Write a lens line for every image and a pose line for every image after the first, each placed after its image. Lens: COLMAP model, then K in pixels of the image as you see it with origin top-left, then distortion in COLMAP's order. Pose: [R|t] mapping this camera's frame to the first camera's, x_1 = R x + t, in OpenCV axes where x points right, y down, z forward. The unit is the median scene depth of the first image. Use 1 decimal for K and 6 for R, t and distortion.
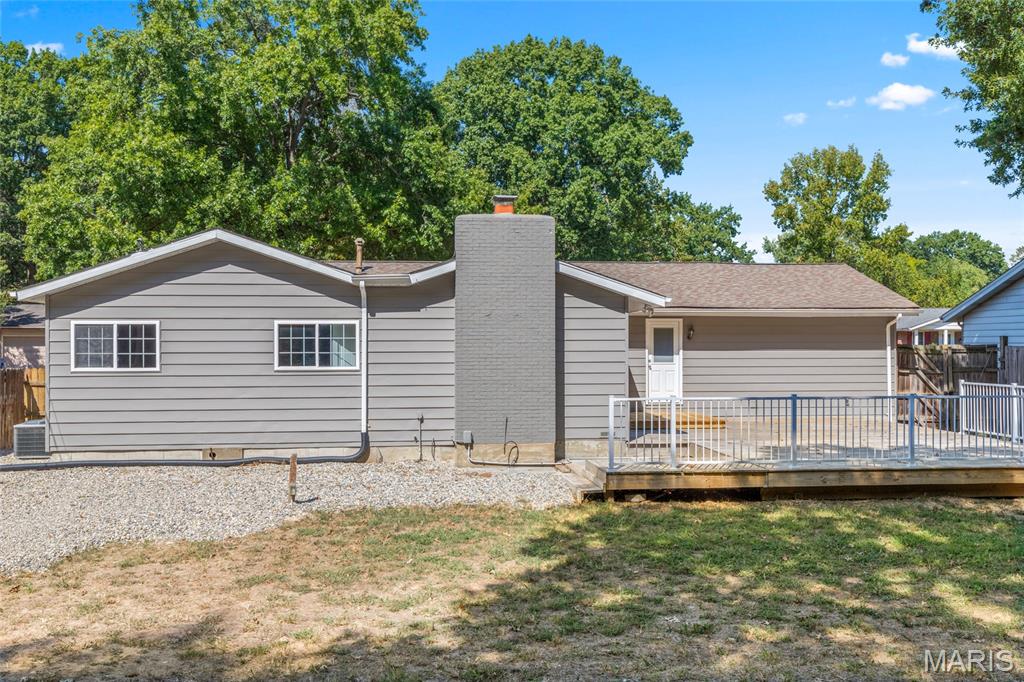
lens RADIAL K [[977.6, 0, 511.9], [0, 977.6, 336.0], [0, 0, 1]] dist [-0.000333, 0.000000]
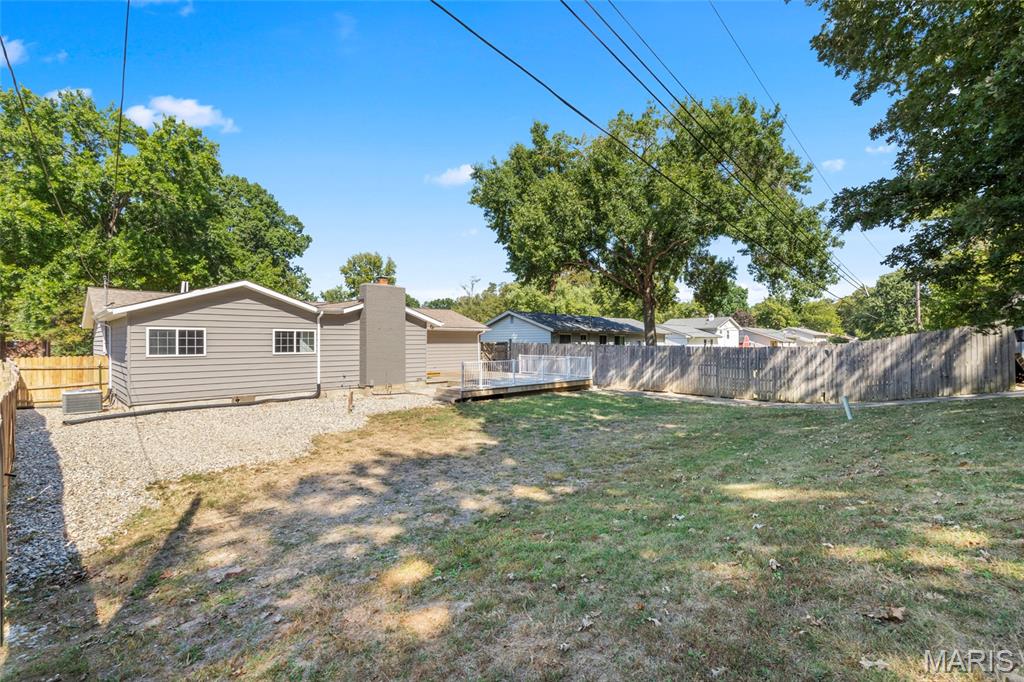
lens RADIAL K [[467.3, 0, 513.0], [0, 467.3, 346.0], [0, 0, 1]] dist [0.001622, 0.000288]
pose [[0.768356, -0.005231, 0.640002, -0.467837], [-0.004051, 0.999907, 0.013036, 0.003705], [-0.640010, -0.012609, 0.768263, -0.027217]]
